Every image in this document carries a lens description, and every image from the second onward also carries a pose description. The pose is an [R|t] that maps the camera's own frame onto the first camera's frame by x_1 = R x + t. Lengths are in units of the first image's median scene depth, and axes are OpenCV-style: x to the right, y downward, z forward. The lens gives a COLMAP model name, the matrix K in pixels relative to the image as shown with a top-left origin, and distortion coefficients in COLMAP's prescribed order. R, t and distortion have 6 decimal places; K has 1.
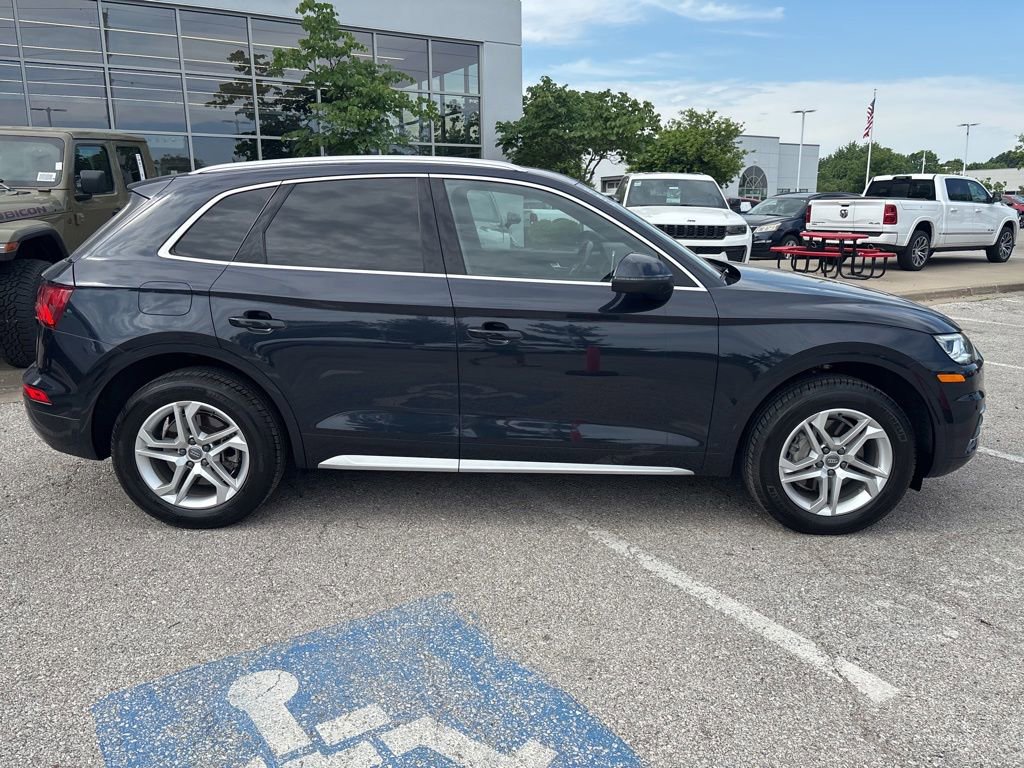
lens RADIAL K [[773.3, 0, 506.3], [0, 773.3, 380.6], [0, 0, 1]] dist [0.043404, -0.048700]
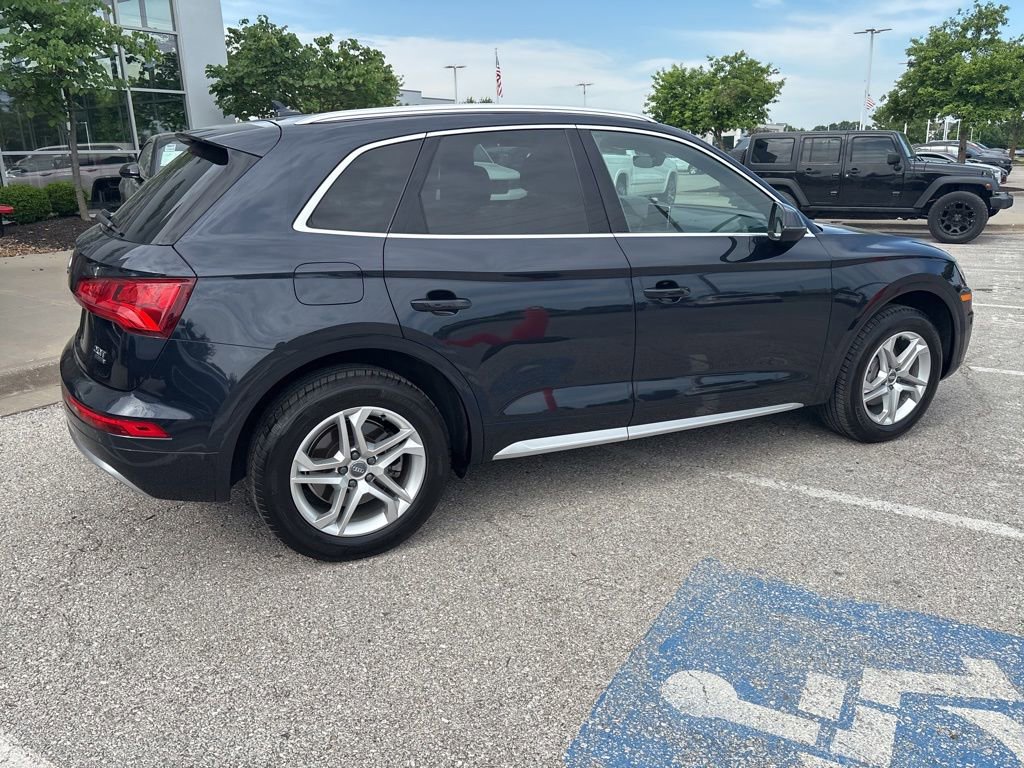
lens RADIAL K [[773.3, 0, 509.3], [0, 773.3, 387.5], [0, 0, 1]] dist [0.043404, -0.048700]
pose [[0.897370, -0.136397, 0.419669, -0.591858], [0.109720, 0.990131, 0.087191, -0.047106], [-0.427420, -0.032196, 0.903480, 0.189883]]
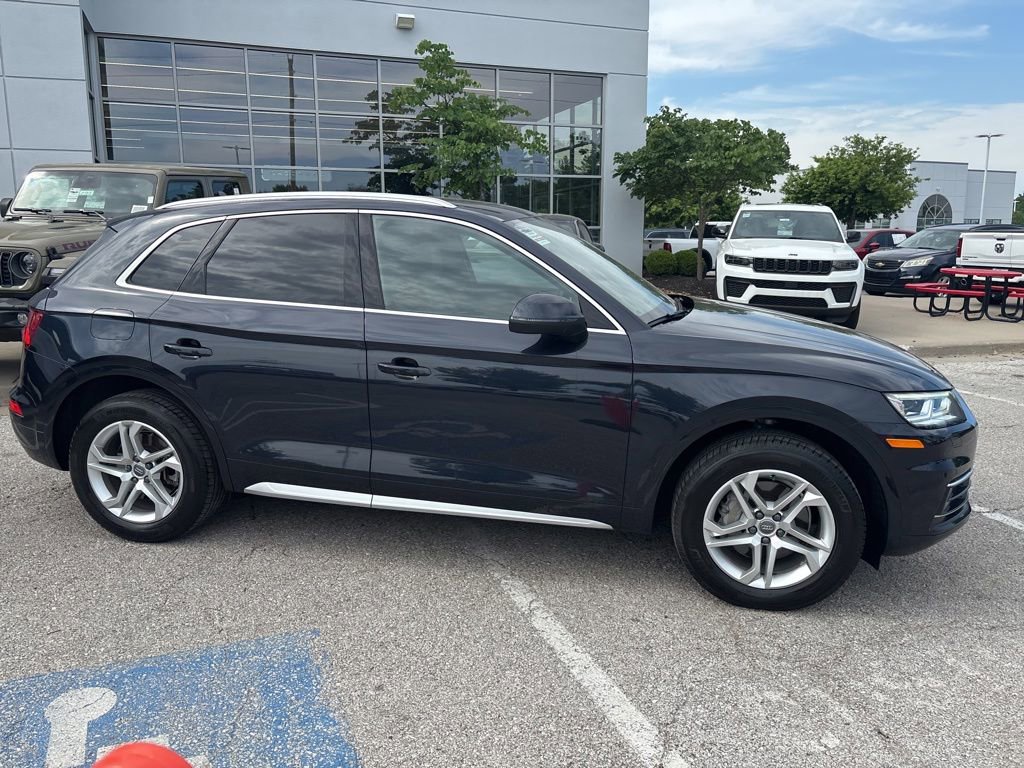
lens RADIAL K [[773.3, 0, 504.8], [0, 773.3, 381.4], [0, 0, 1]] dist [0.043404, -0.048700]
pose [[0.978419, 0.045810, -0.201489, 0.297704], [-0.052761, 0.998179, -0.029258, -0.022872], [0.199782, 0.039257, 0.979054, 0.054934]]
